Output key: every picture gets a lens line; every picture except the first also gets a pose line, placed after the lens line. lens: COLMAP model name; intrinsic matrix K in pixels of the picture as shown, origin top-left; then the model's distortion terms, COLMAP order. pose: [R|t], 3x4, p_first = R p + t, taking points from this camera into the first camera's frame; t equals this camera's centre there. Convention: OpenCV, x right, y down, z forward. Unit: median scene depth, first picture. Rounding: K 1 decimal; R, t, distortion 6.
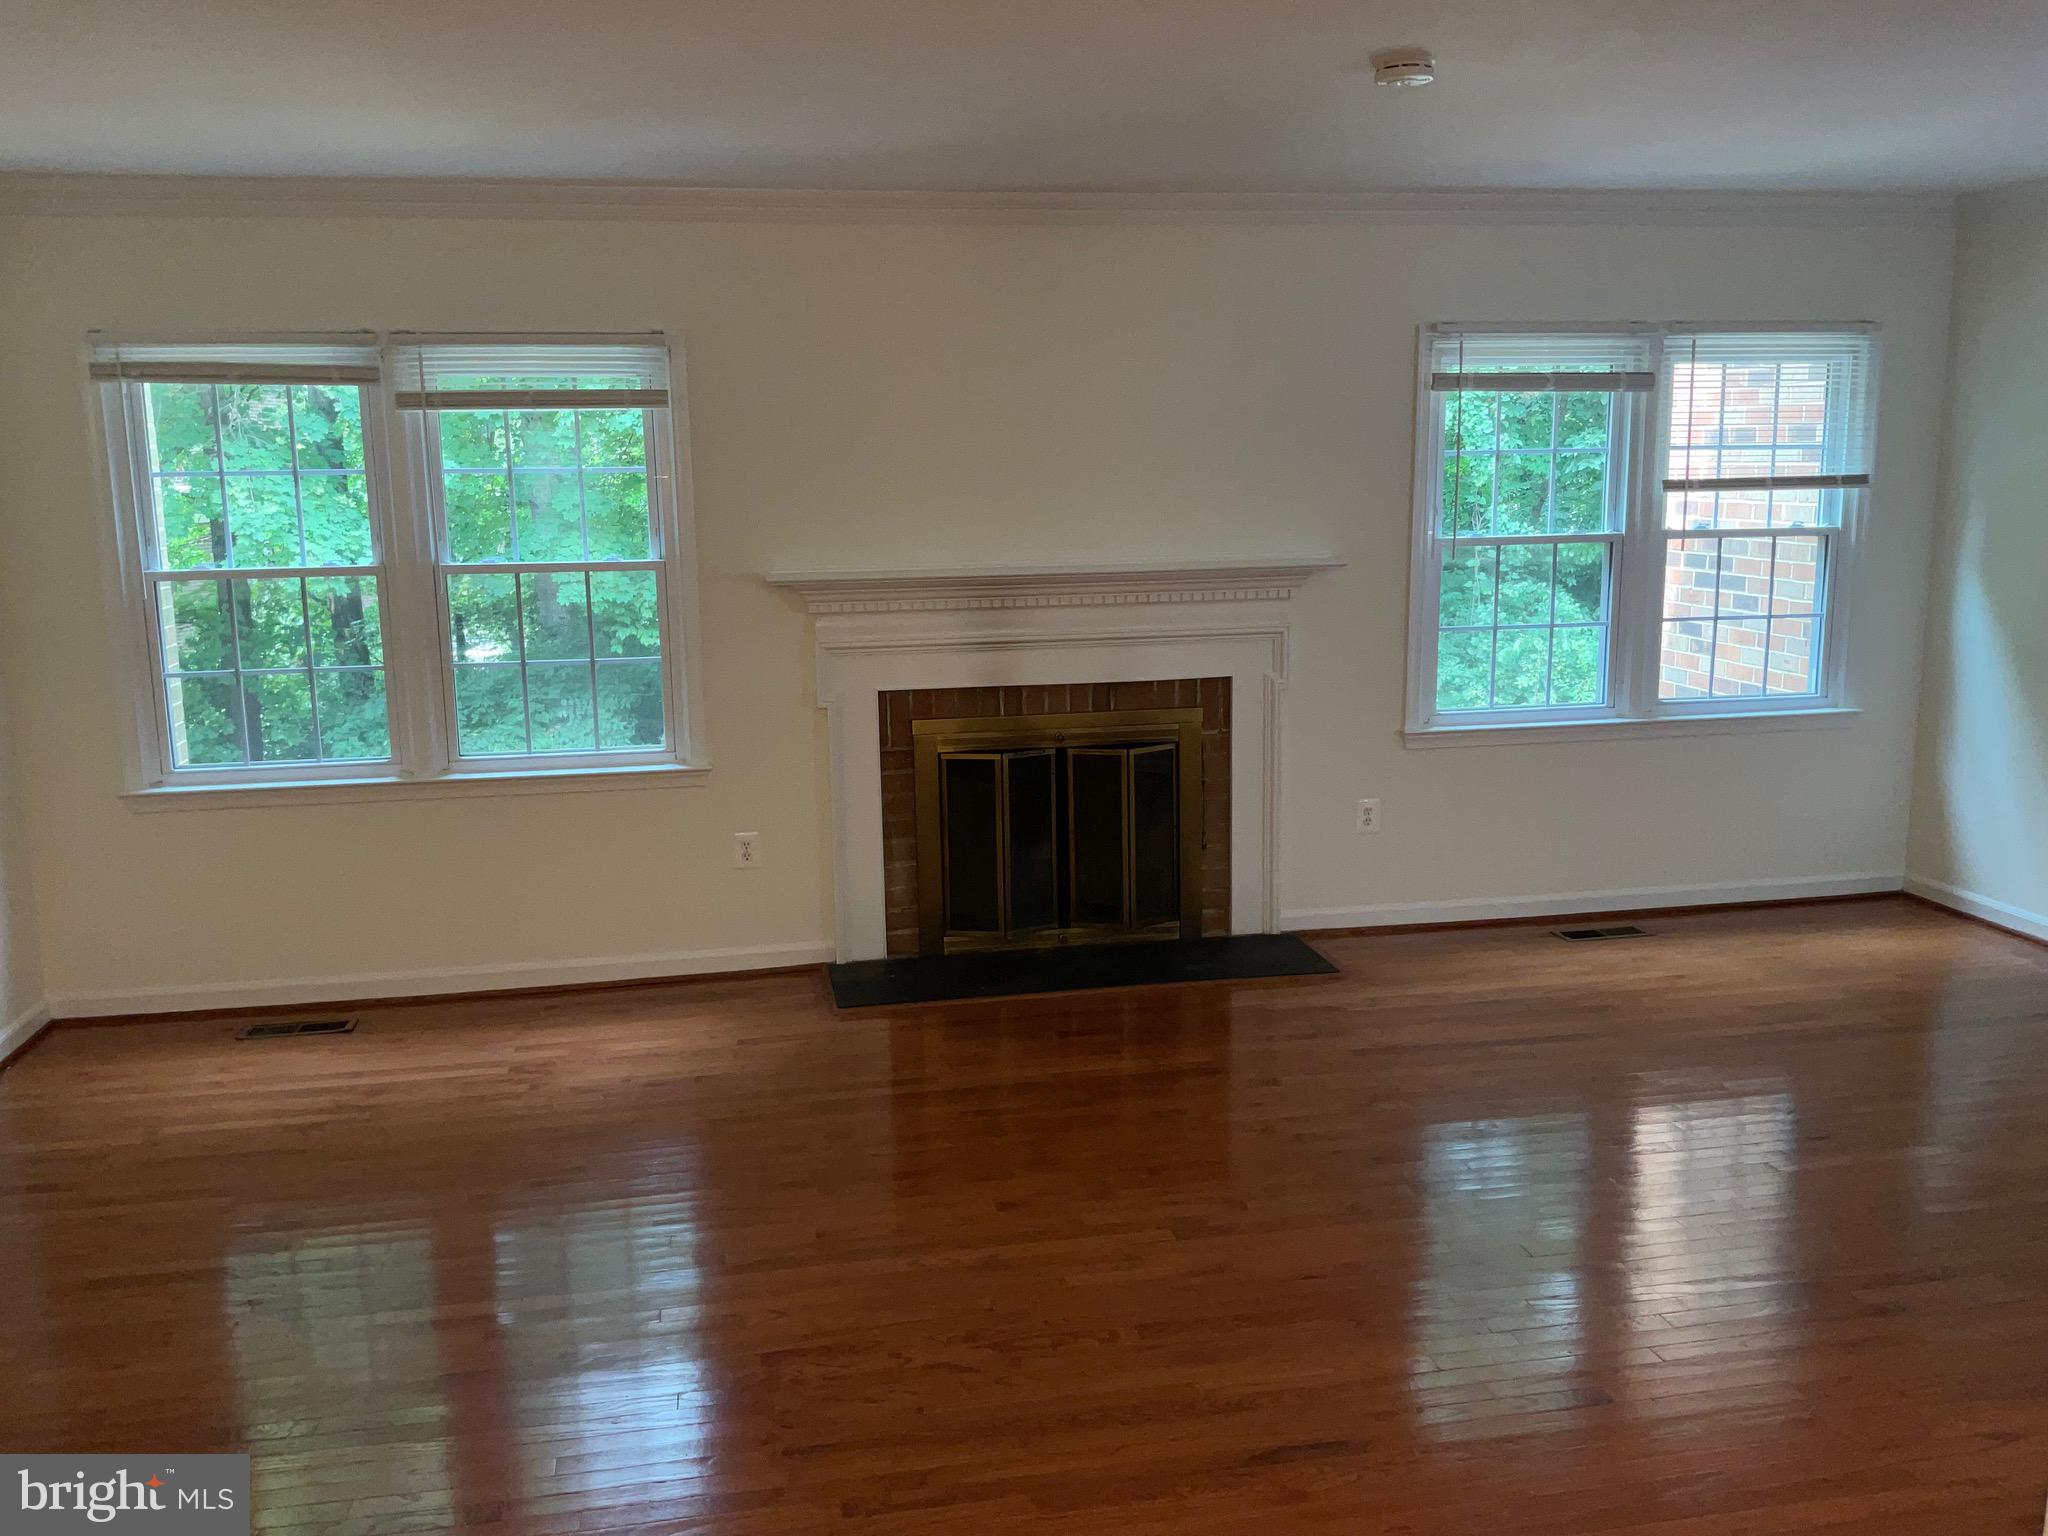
lens RADIAL K [[1716.0, 0, 1019.7], [0, 1716.0, 756.7], [0, 0, 1]] dist [0.027836, -0.015002]
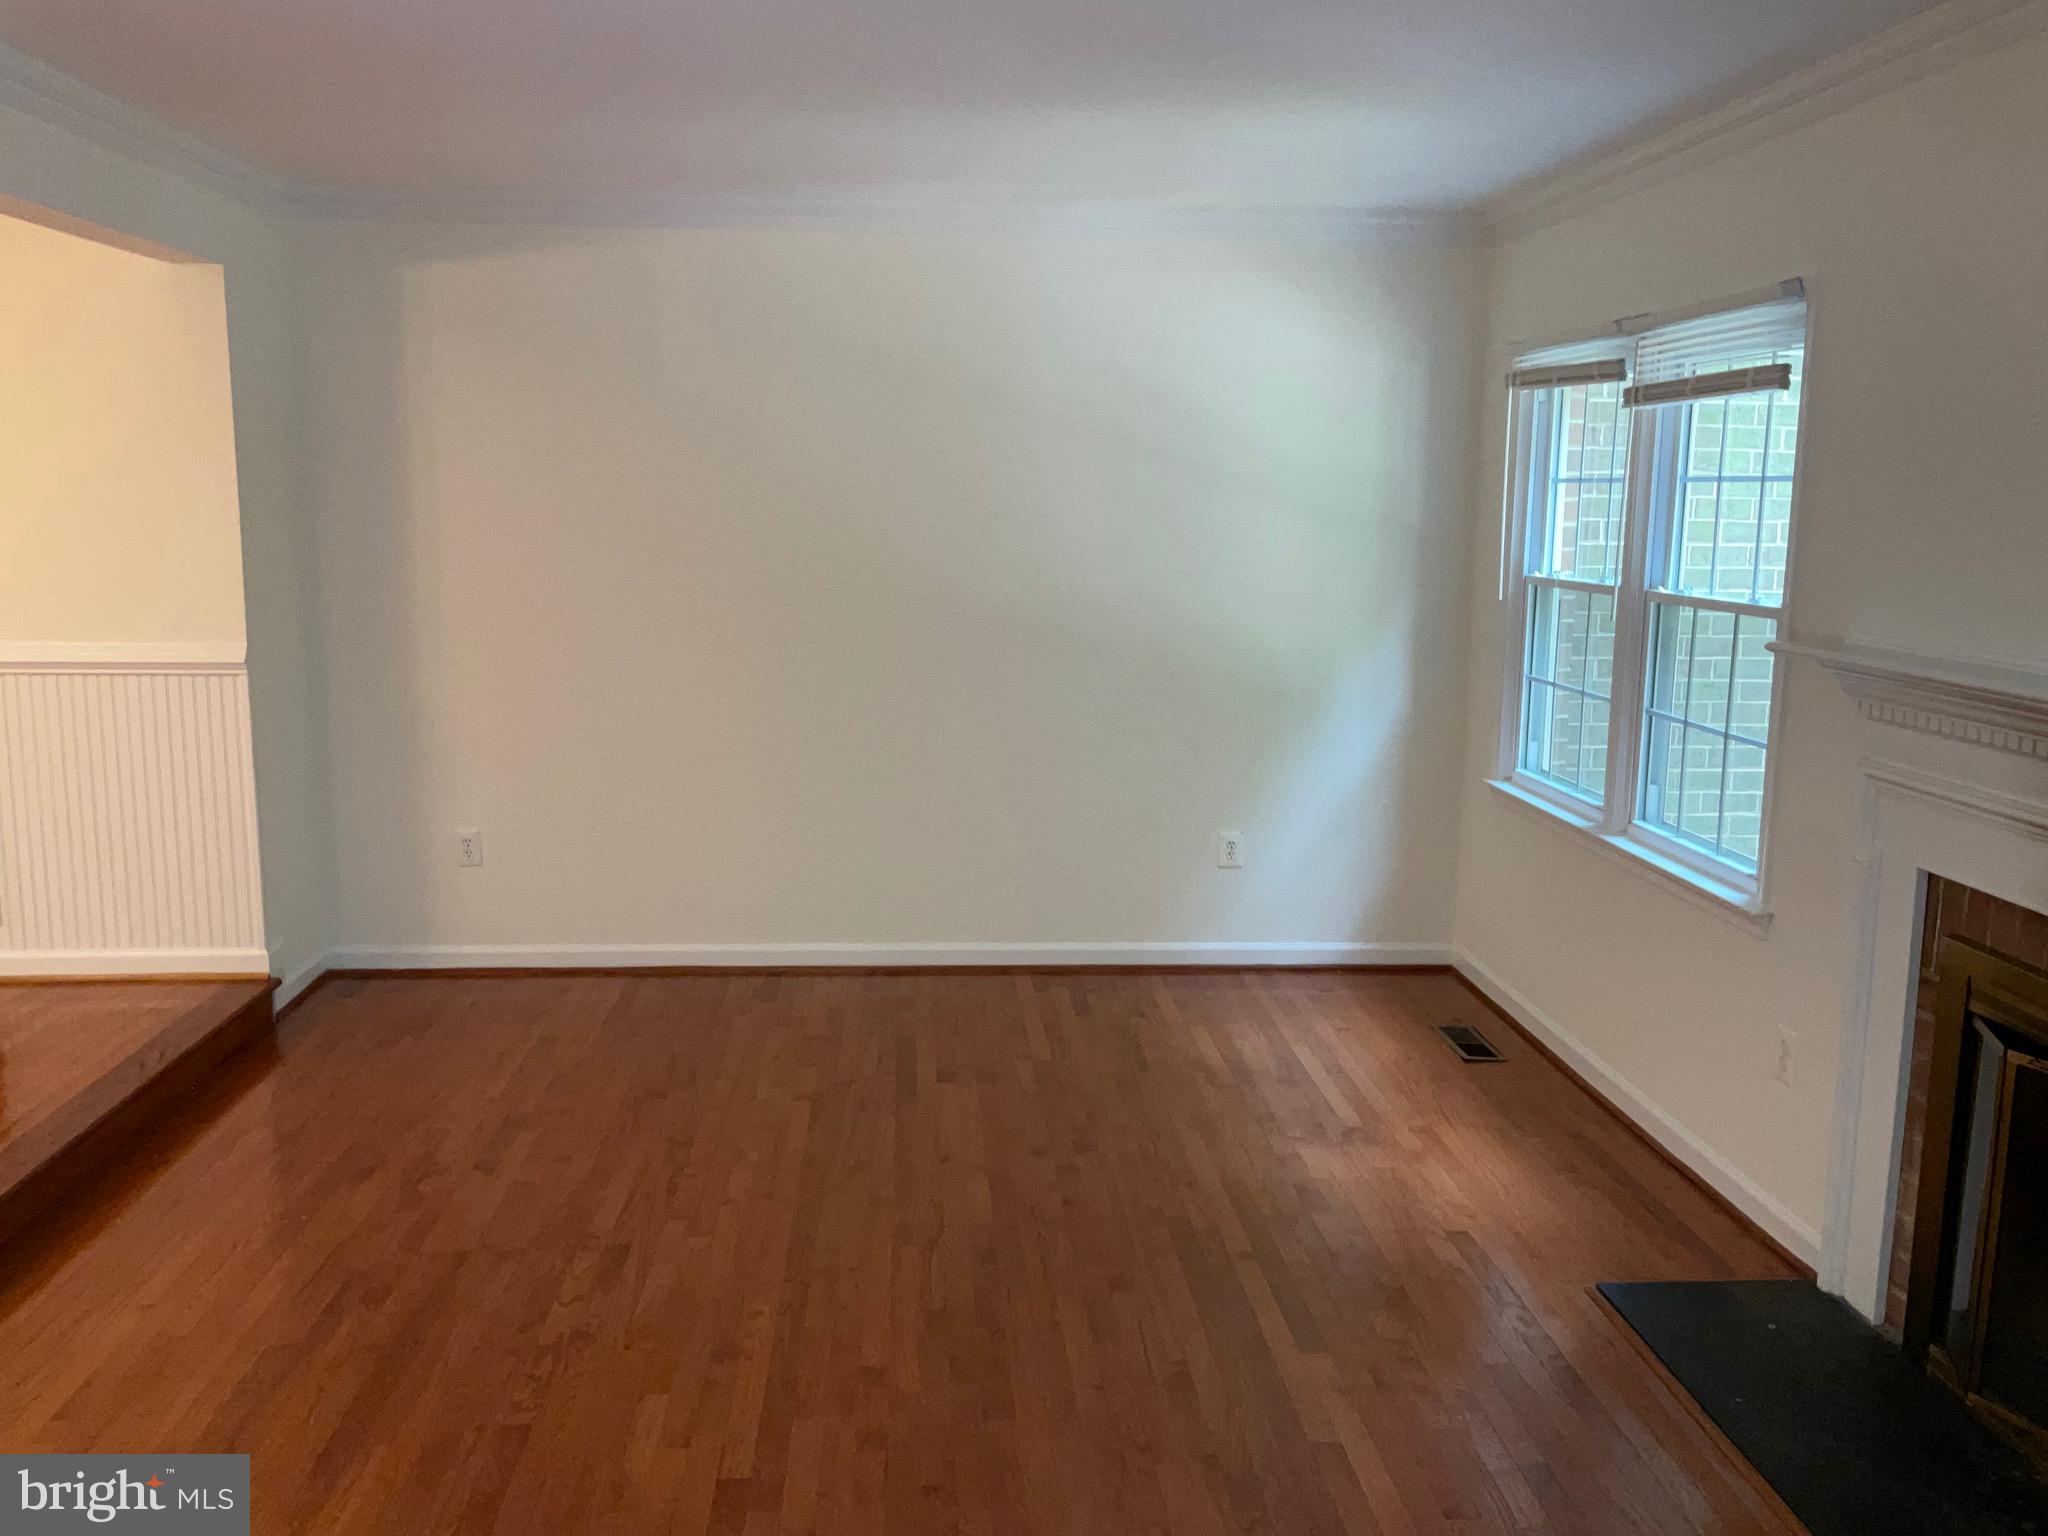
lens RADIAL K [[1716.0, 0, 1030.6], [0, 1716.0, 767.3], [0, 0, 1]] dist [0.027836, -0.015002]
pose [[-0.122833, 0.172897, -0.977251, 0.599836], [-0.179203, 0.964657, 0.193193, -0.152950], [0.976114, 0.198857, -0.087508, 0.890946]]
